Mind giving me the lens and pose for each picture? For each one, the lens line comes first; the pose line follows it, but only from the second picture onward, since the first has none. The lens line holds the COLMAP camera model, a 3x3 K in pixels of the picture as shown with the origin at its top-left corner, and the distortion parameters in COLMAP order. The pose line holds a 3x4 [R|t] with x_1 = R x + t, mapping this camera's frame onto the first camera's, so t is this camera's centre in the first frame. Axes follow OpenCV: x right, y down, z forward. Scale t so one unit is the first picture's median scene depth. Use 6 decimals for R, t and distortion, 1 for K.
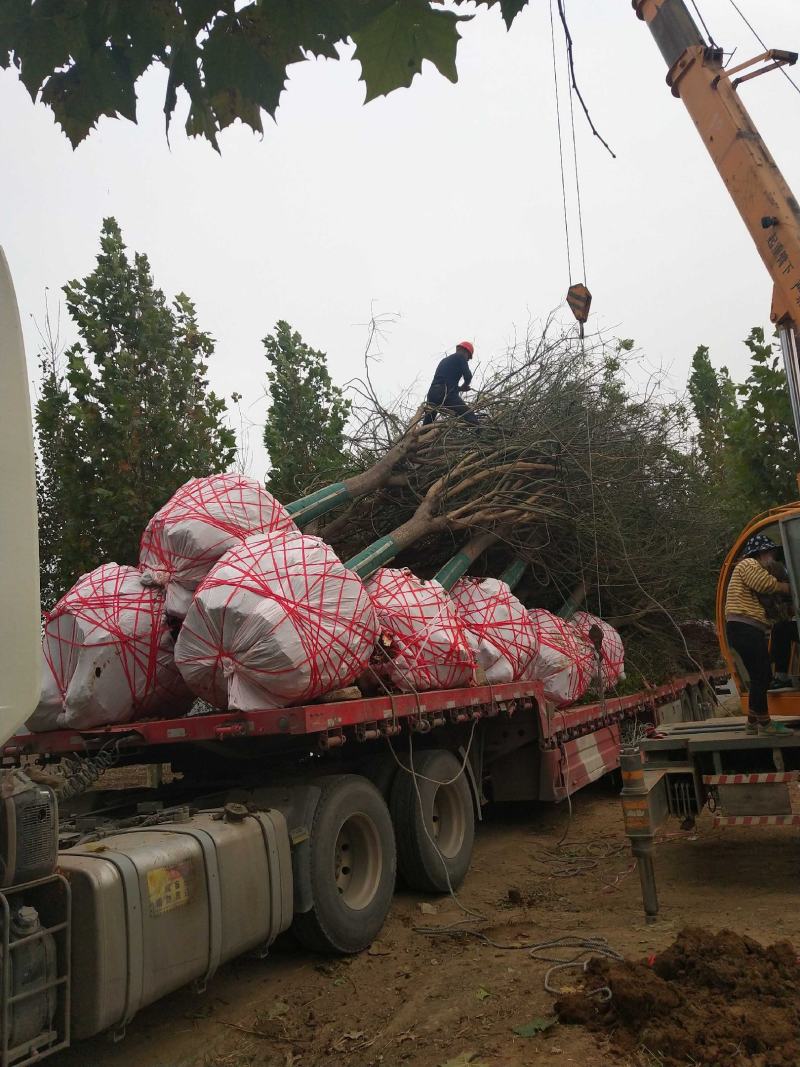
lens RADIAL K [[811.2, 0, 402.8], [0, 811.2, 556.0], [0, 0, 1]] dist [-0.006479, 0.039243]
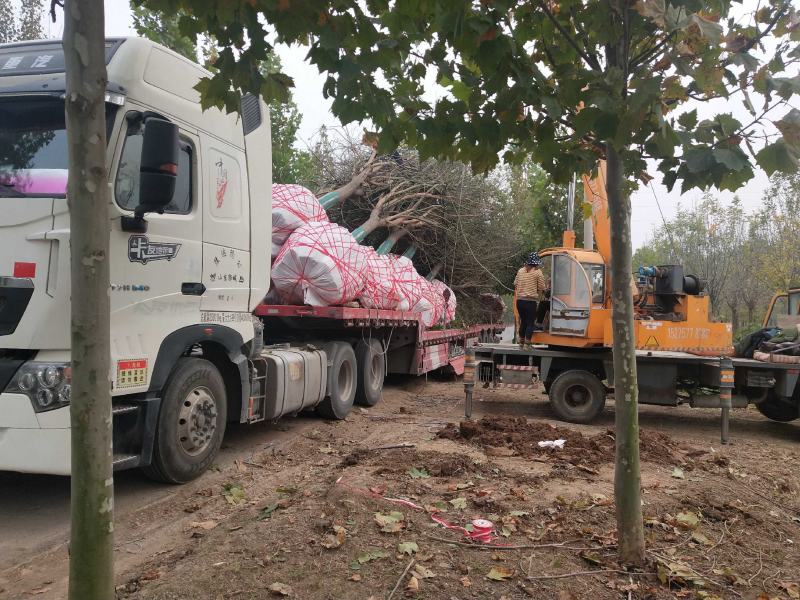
lens RADIAL K [[600.5, 0, 400.0], [0, 600.5, 300.0], [0, 0, 1]] dist [0.091549, 0.000965]
pose [[0.966429, 0.142523, 0.213780, -0.258358], [-0.168577, 0.979646, 0.108971, -0.033358], [-0.193897, -0.141351, 0.970785, -0.508003]]
